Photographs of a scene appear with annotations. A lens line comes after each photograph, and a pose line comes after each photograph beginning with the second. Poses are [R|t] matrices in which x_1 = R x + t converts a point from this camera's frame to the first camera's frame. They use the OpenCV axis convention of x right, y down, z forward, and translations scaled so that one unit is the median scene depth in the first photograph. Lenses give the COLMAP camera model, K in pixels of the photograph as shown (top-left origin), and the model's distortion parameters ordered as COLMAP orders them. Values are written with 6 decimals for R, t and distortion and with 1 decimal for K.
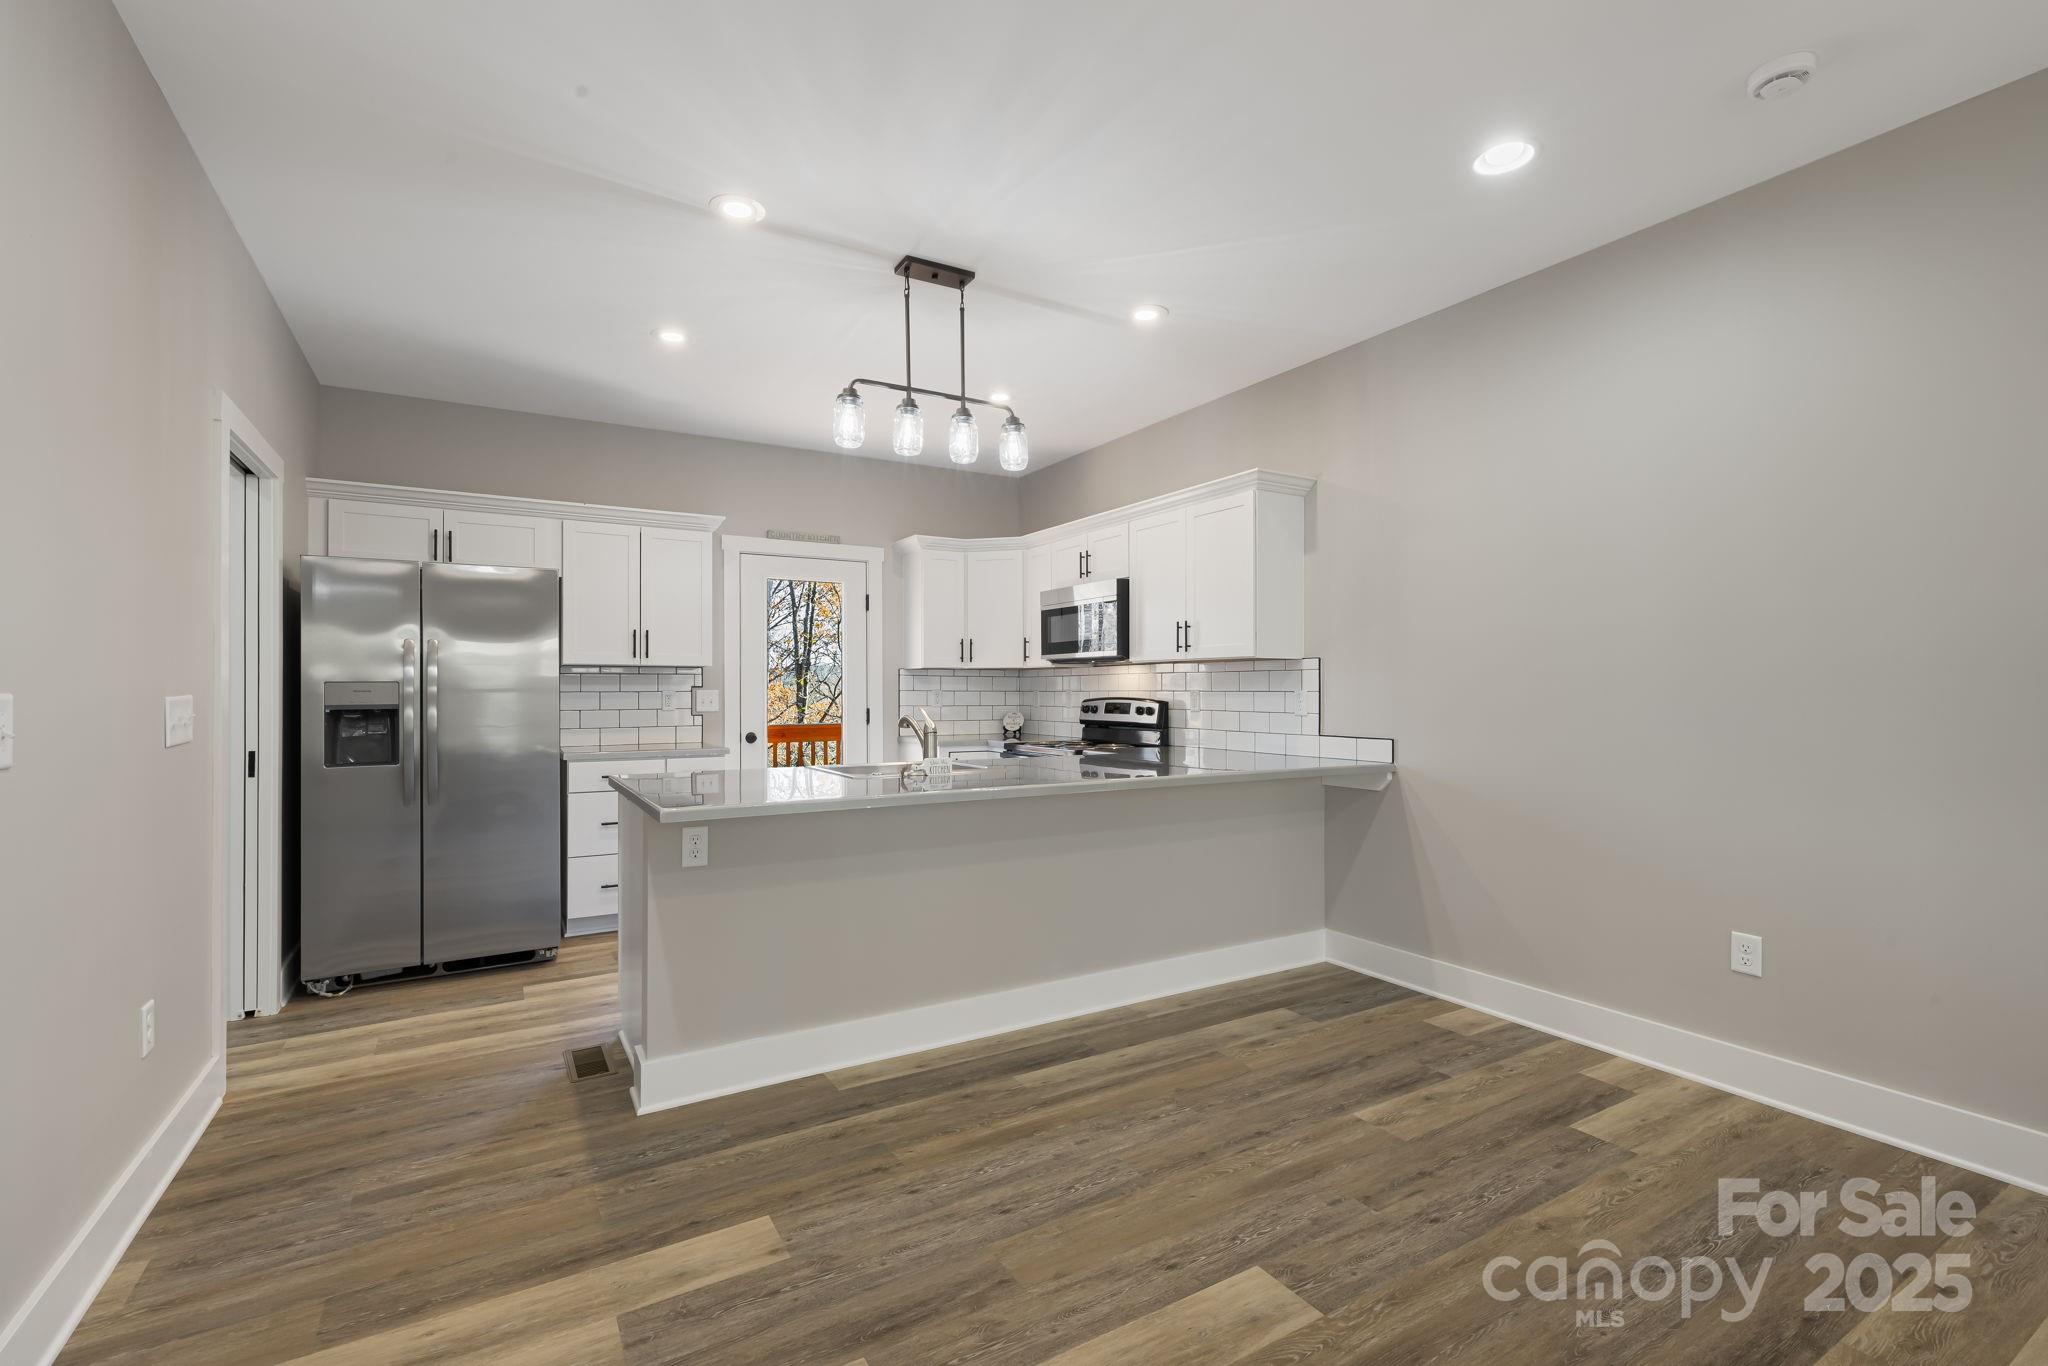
lens RADIAL K [[860.1, 0, 1008.7], [0, 860.1, 685.1], [0, 0, 1]] dist [-0.001833, -0.000459]
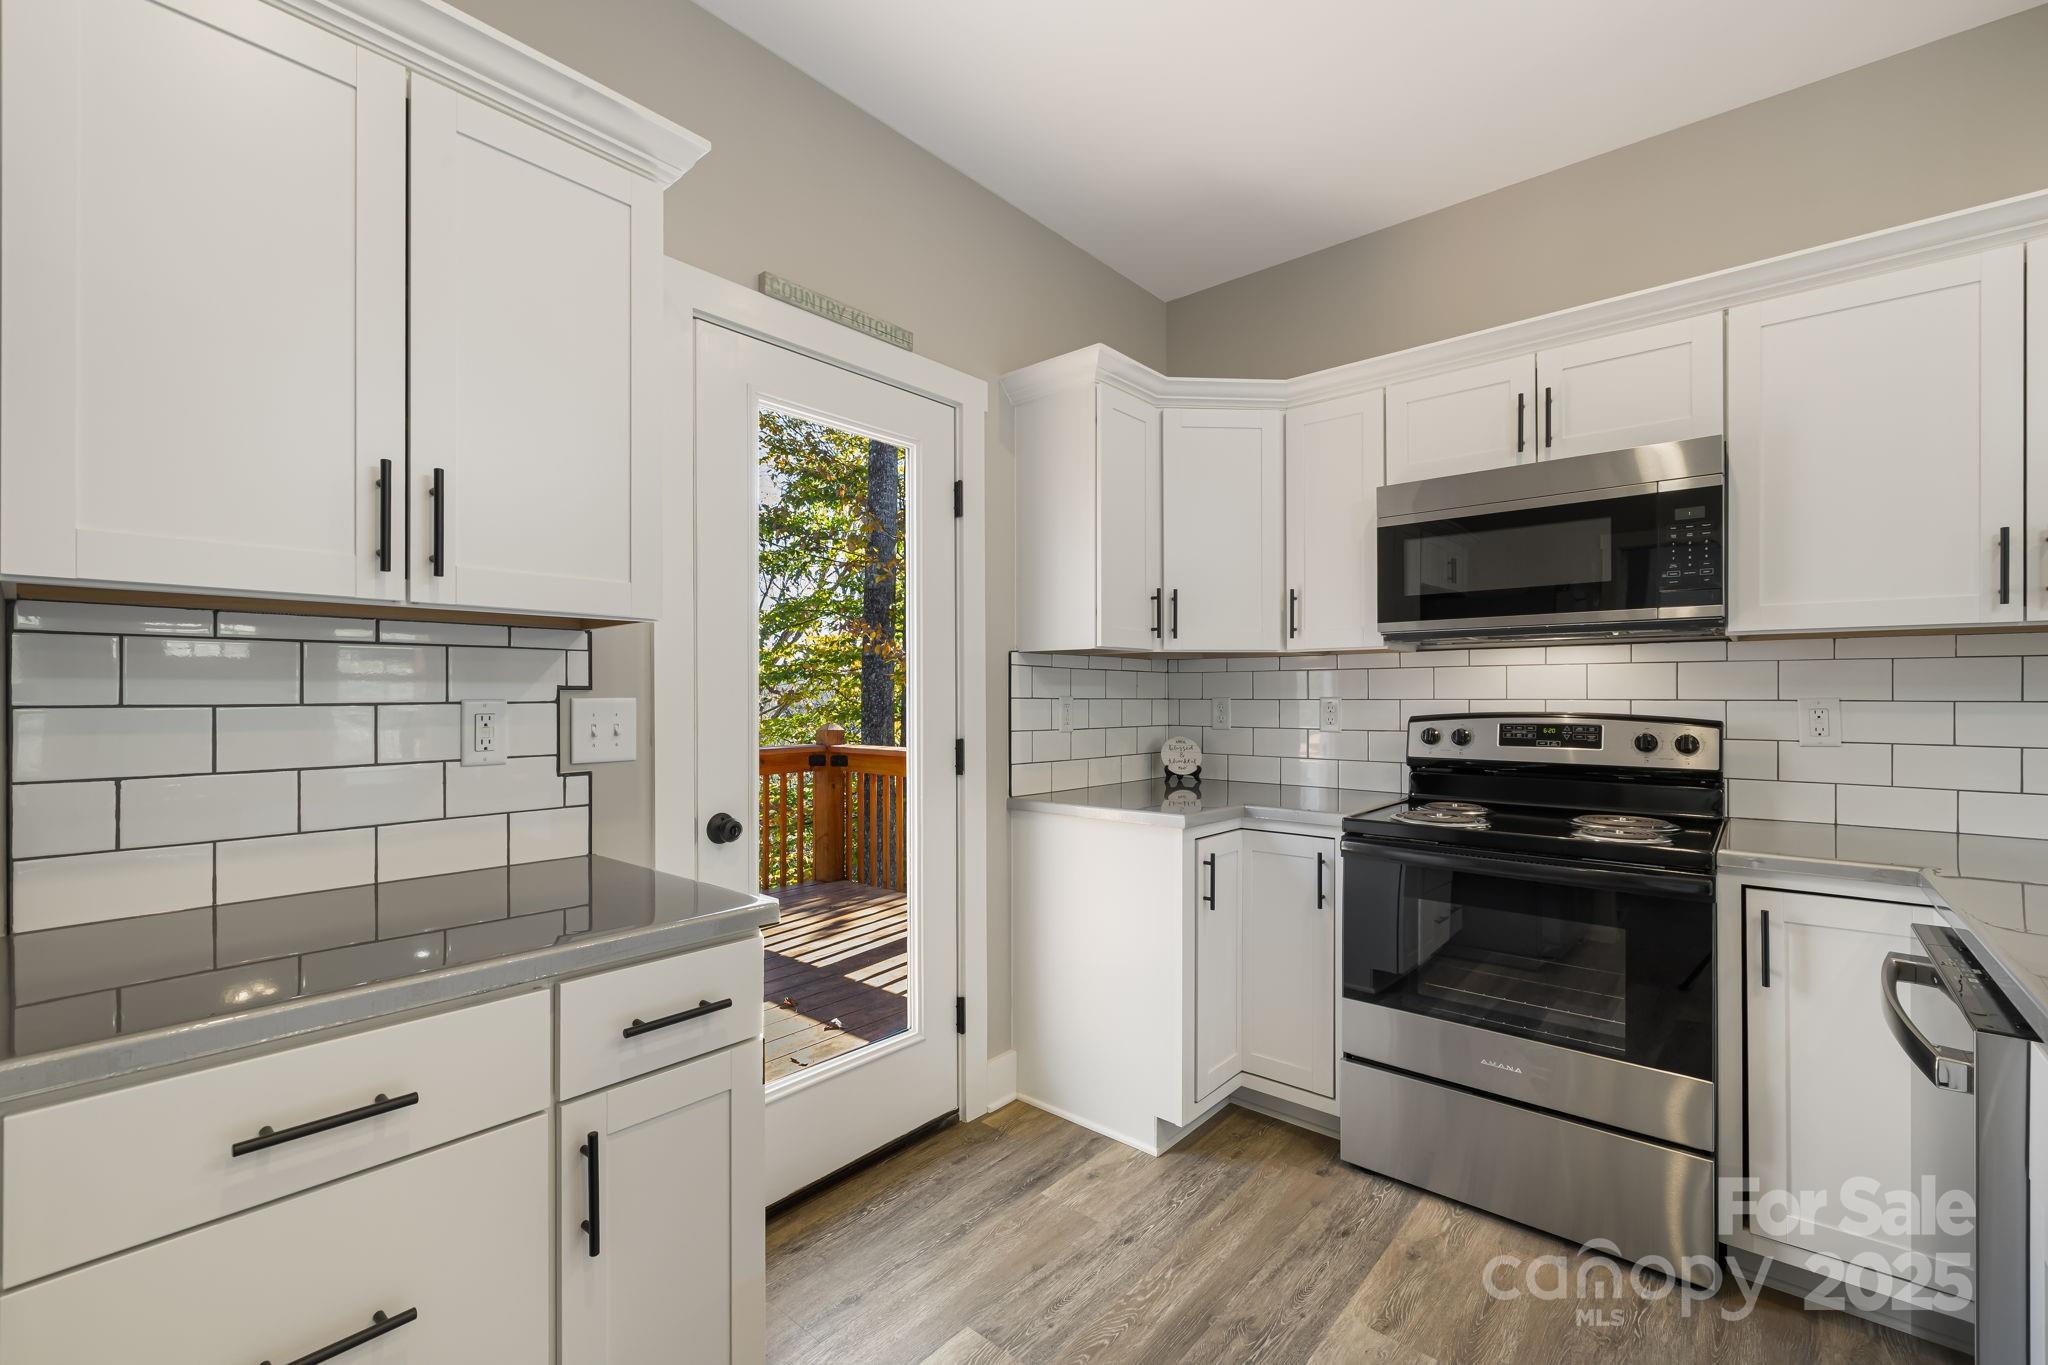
lens RADIAL K [[860.1, 0, 1010.7], [0, 860.1, 694.0], [0, 0, 1]] dist [-0.001833, -0.000459]
pose [[0.953448, 0.001330, 0.301555, -0.361922], [-0.002779, 0.999987, 0.004374, 0.002793], [-0.301545, -0.005008, 0.953439, 0.761071]]
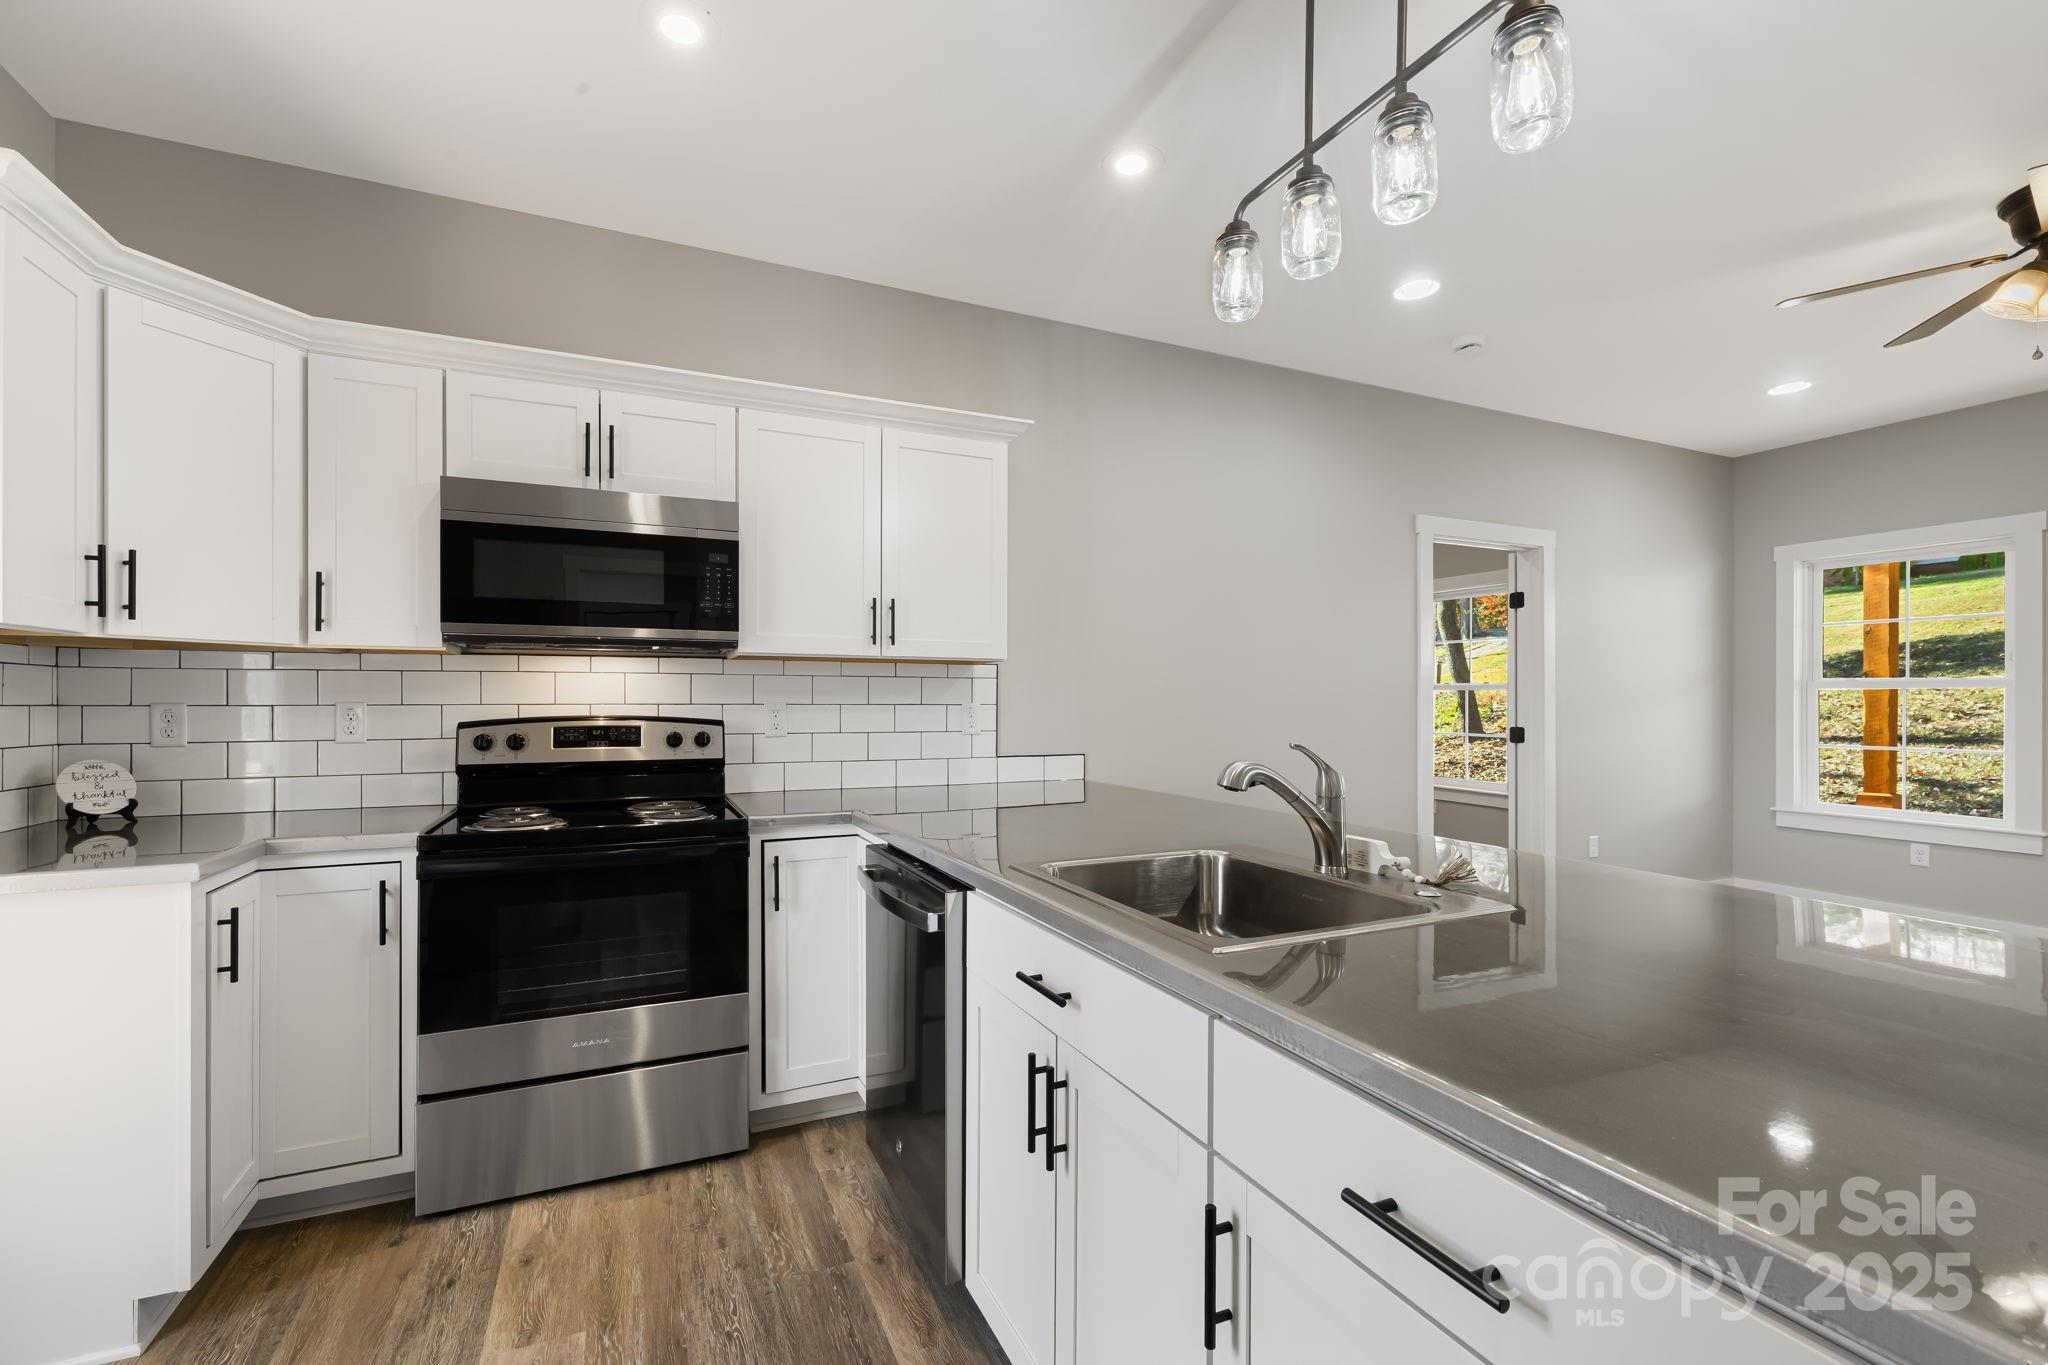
lens RADIAL K [[860.1, 0, 1000.8], [0, 860.1, 700.8], [0, 0, 1]] dist [-0.001833, -0.000459]
pose [[0.127408, 0.000459, 0.991850, -0.438912], [-0.008250, 0.999966, 0.000597, 0.002583], [-0.991816, -0.008259, 0.127407, 0.823143]]
